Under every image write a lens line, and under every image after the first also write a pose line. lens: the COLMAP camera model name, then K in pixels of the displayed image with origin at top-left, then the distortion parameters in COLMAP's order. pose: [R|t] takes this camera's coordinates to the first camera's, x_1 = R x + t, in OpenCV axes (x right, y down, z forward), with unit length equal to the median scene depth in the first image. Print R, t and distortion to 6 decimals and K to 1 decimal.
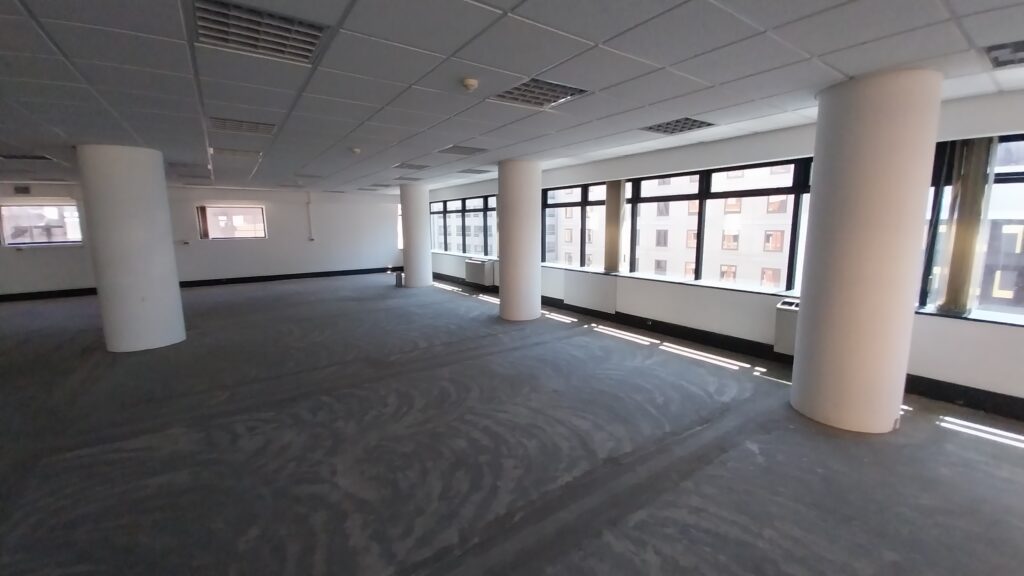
lens RADIAL K [[404.4, 0, 524.7], [0, 404.4, 286.8], [0, 0, 1]] dist [0.013462, -0.012434]
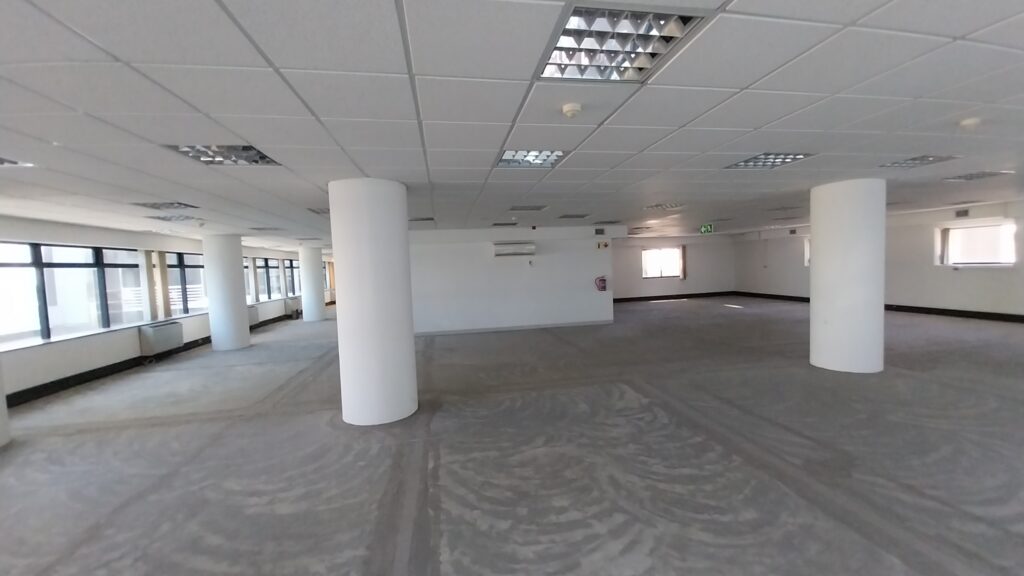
lens RADIAL K [[402.1, 0, 513.1], [0, 402.1, 288.2], [0, 0, 1]] dist [0.013390, -0.012252]
pose [[-0.441916, 0.076344, -0.893802, 0.201862], [-0.096601, 0.986528, 0.132026, -0.062134], [0.891840, 0.144687, -0.428587, 0.366167]]
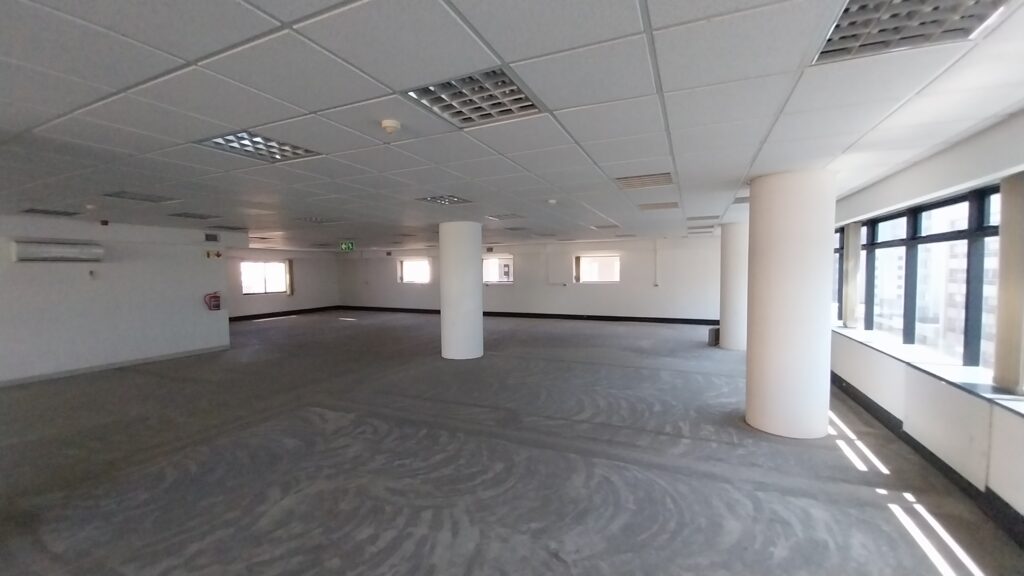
lens RADIAL K [[402.1, 0, 513.1], [0, 402.1, 288.2], [0, 0, 1]] dist [0.013390, -0.012252]
pose [[0.496739, 0.041264, -0.866919, 0.215165], [-0.129309, 0.991239, -0.026912, -0.044003], [0.858213, 0.125468, 0.497723, 0.232156]]
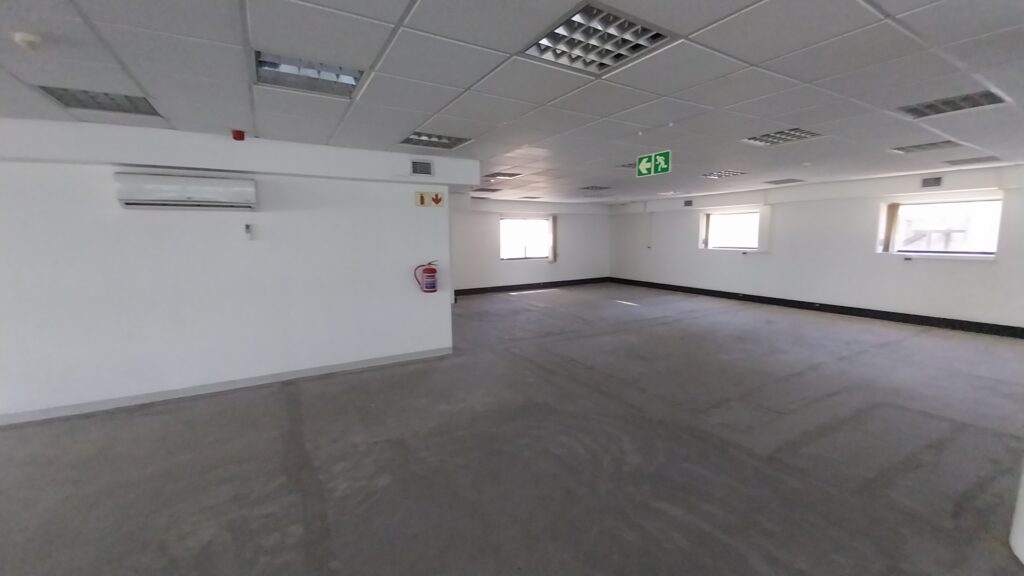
lens RADIAL K [[410.4, 0, 521.7], [0, 410.4, 287.2], [0, 0, 1]] dist [0.000931, -0.000018]
pose [[-0.083370, 0.135550, -0.987257, -0.346917], [-0.147733, 0.978077, 0.146765, -0.039523], [0.985507, 0.158086, -0.061517, 0.269346]]
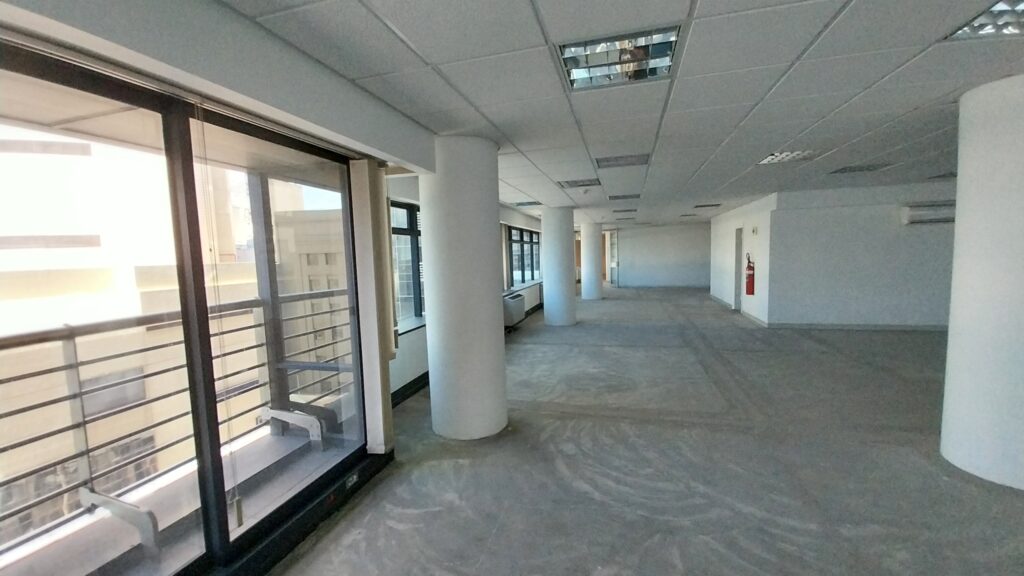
lens RADIAL K [[402.1, 0, 513.1], [0, 402.1, 288.2], [0, 0, 1]] dist [0.013390, -0.012252]
pose [[-0.784673, 0.090303, -0.613297, 0.304486], [-0.057588, 0.974436, 0.217158, -0.007652], [0.617229, 0.205717, -0.759414, 0.016517]]
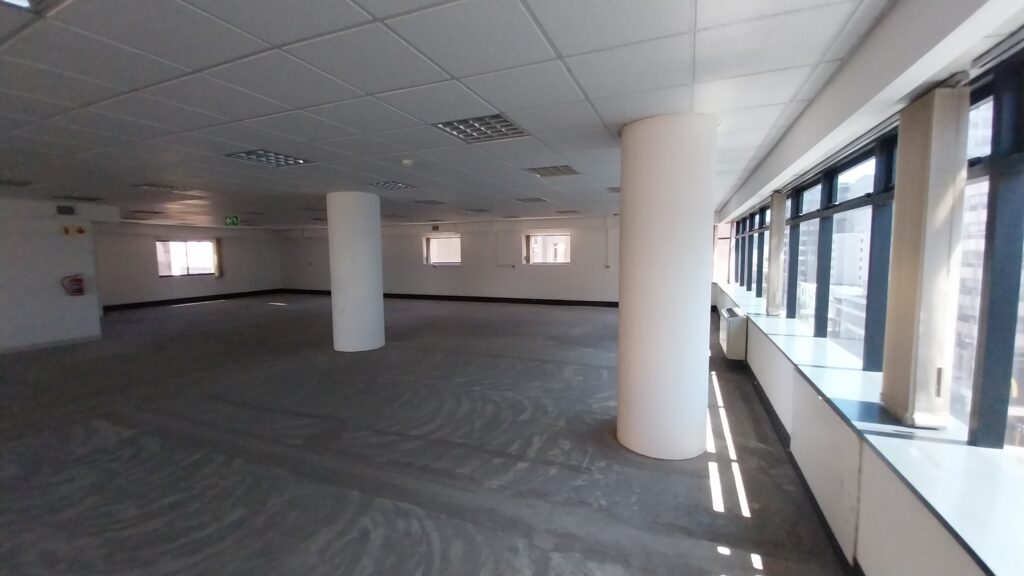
lens RADIAL K [[404.4, 0, 524.7], [0, 404.4, 286.8], [0, 0, 1]] dist [0.013462, -0.012434]
pose [[0.533737, 0.076945, -0.842143, 0.214392], [-0.128524, 0.991664, 0.009150, -0.066654], [0.835827, 0.103352, 0.539177, 0.409804]]
